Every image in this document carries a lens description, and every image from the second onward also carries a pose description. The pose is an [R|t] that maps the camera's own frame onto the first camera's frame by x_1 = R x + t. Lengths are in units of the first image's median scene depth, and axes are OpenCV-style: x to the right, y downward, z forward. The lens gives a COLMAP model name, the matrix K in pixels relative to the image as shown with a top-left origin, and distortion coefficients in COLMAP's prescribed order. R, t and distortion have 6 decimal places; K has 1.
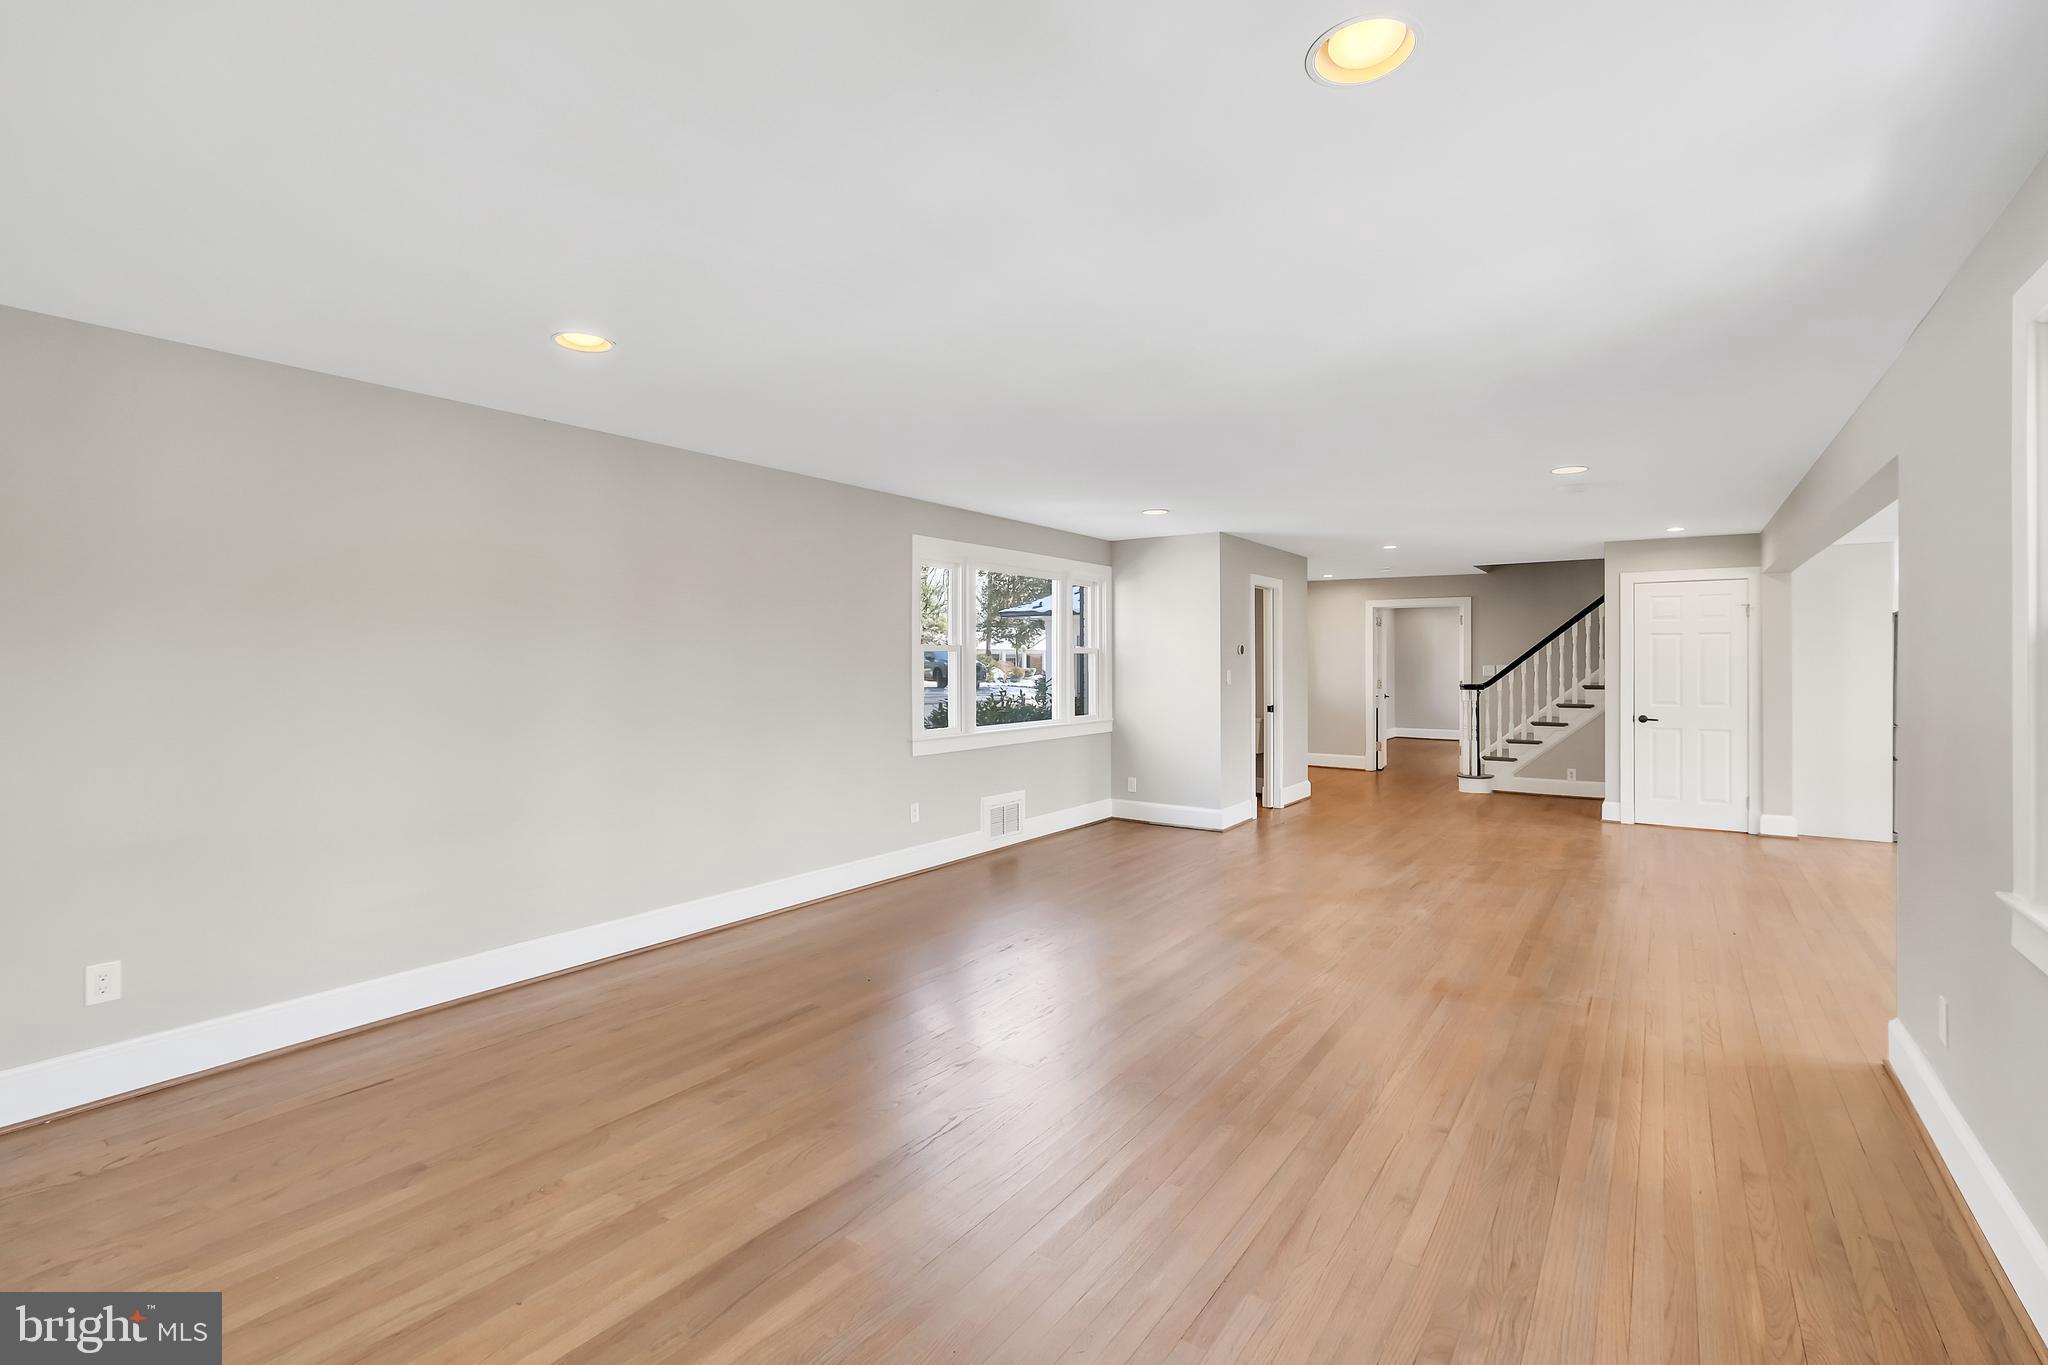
lens RADIAL K [[908.4, 0, 1039.6], [0, 908.4, 662.6], [0, 0, 1]] dist [-0.001752, -0.000685]
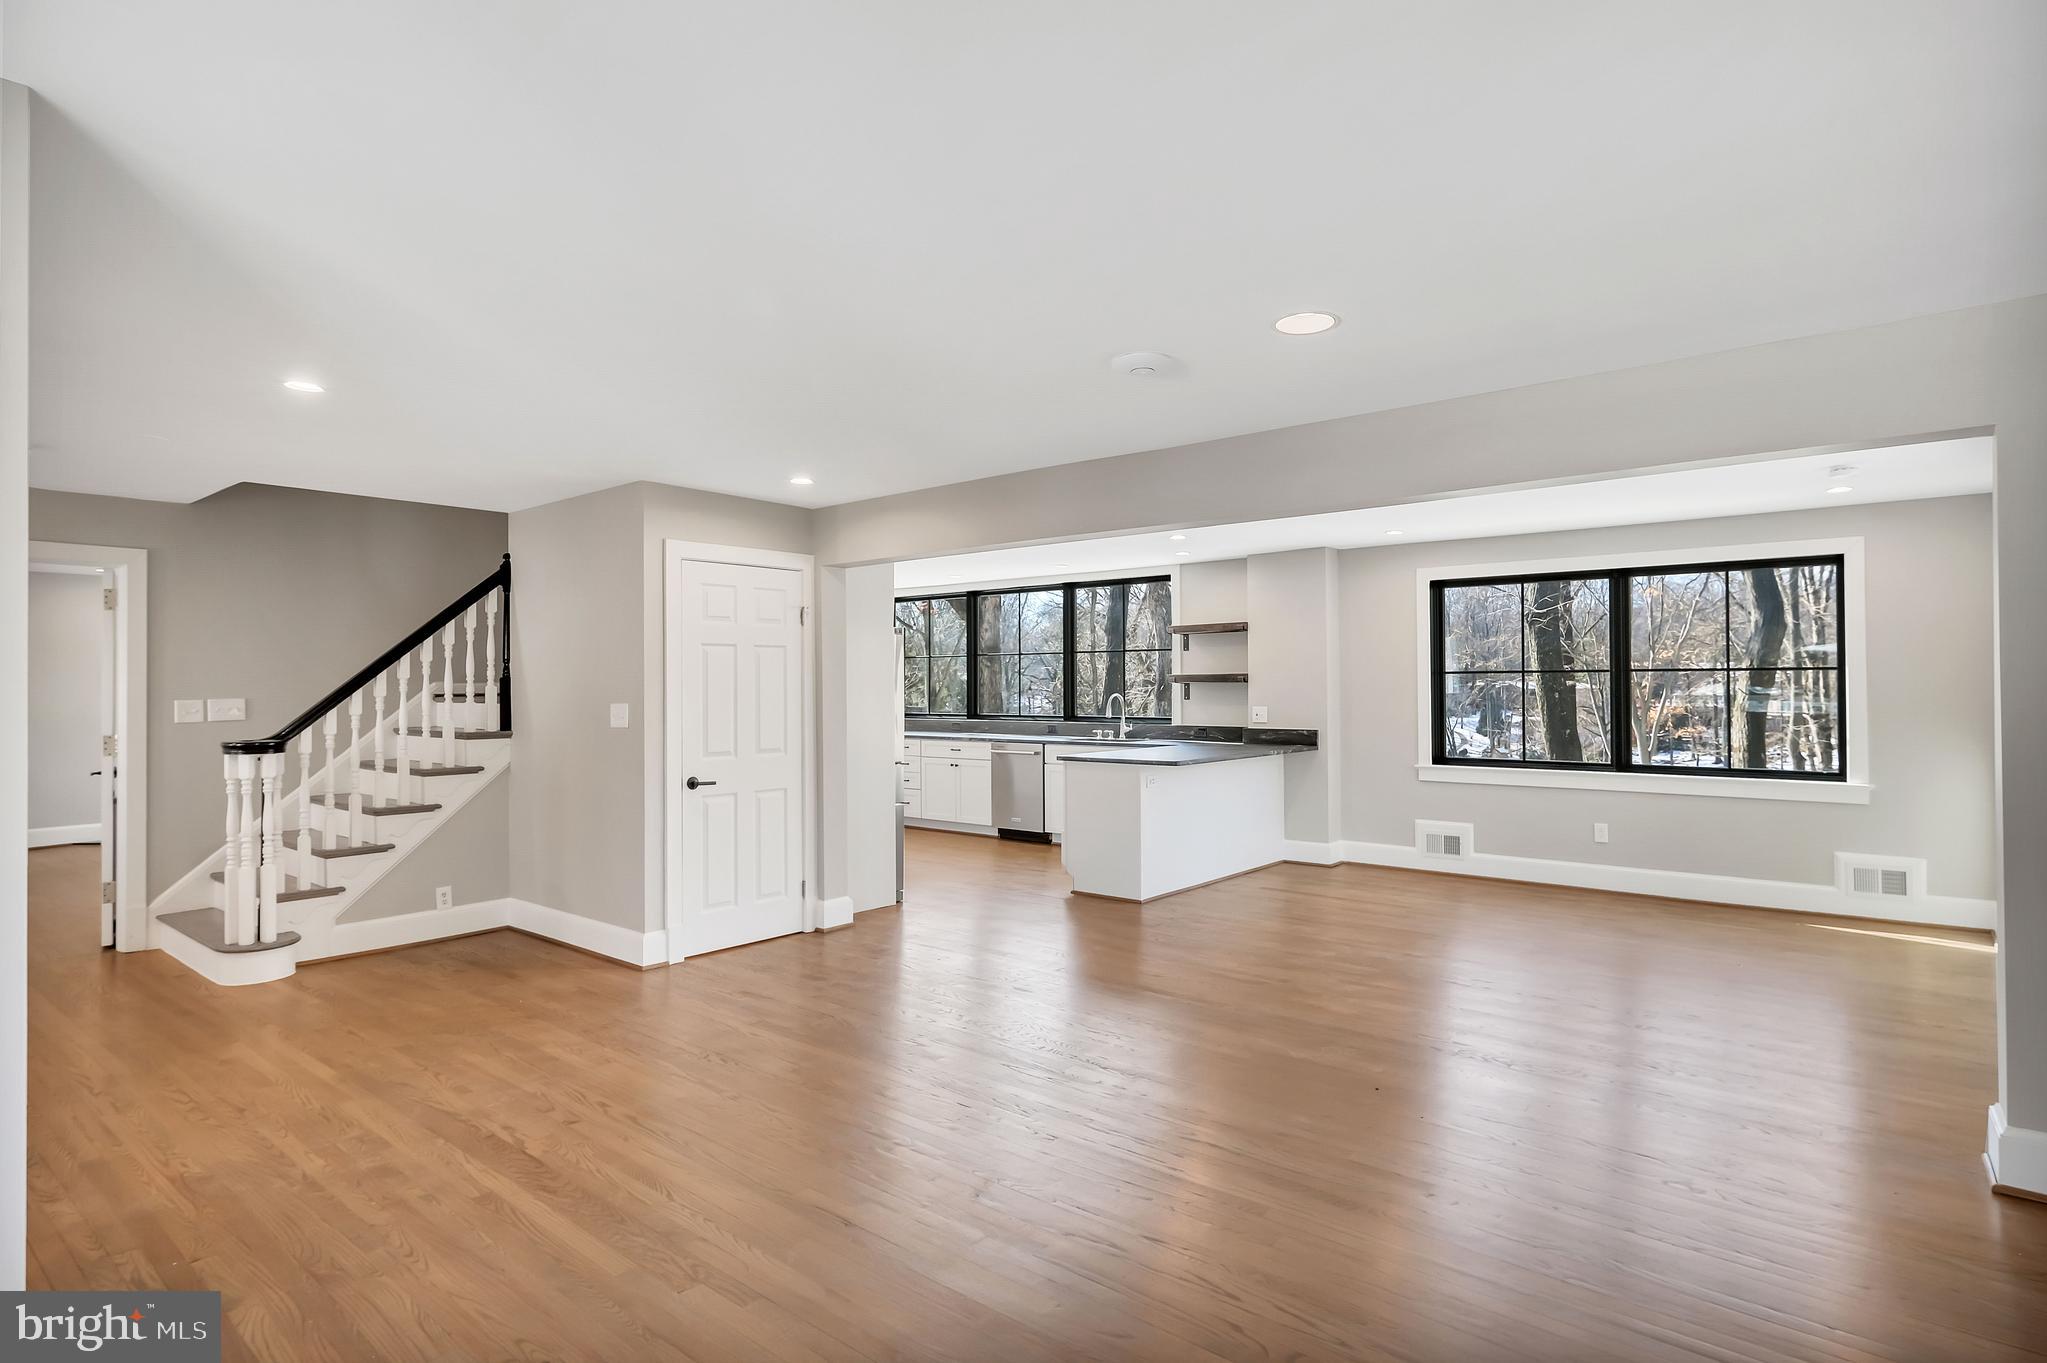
lens RADIAL K [[1072.5, 0, 1029.0], [0, 1072.5, 674.1], [0, 0, 1]] dist [0.000910, 0.001804]
pose [[0.084492, 0.011576, 0.996357, -0.032201], [0.006603, 0.999904, -0.012177, -0.000765], [-0.996402, 0.007608, 0.084407, 0.701038]]
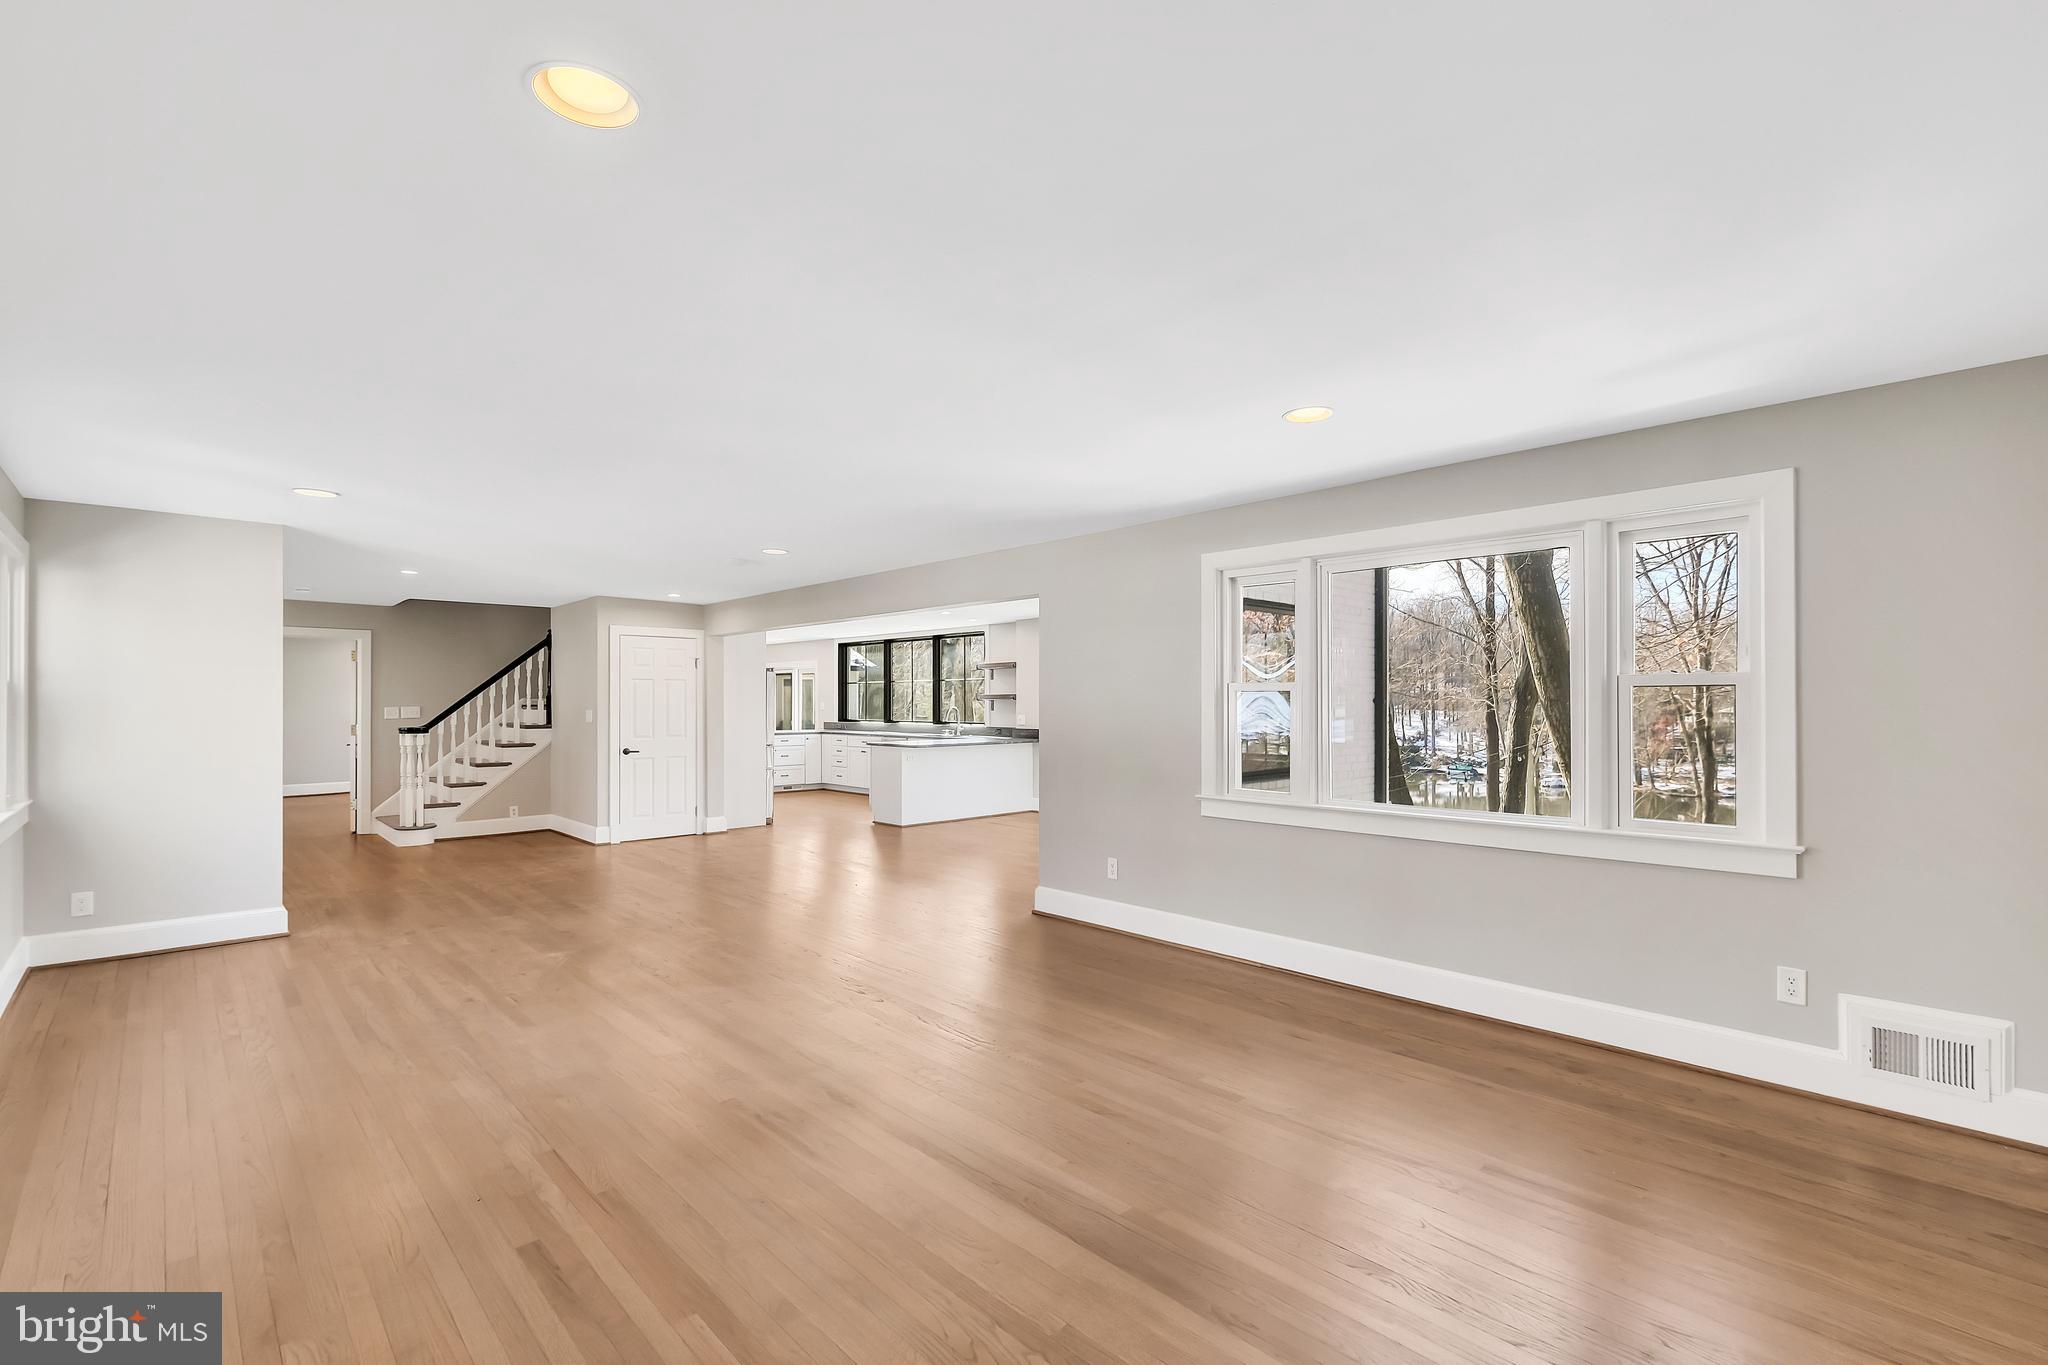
lens RADIAL K [[908.4, 0, 1038.6], [0, 908.4, 696.5], [0, 0, 1]] dist [-0.001752, -0.000685]
pose [[0.191549, 0.005787, 0.981466, -0.376395], [0.003385, 0.999973, -0.006557, 0.000532], [-0.981477, 0.004578, 0.191524, 0.248659]]
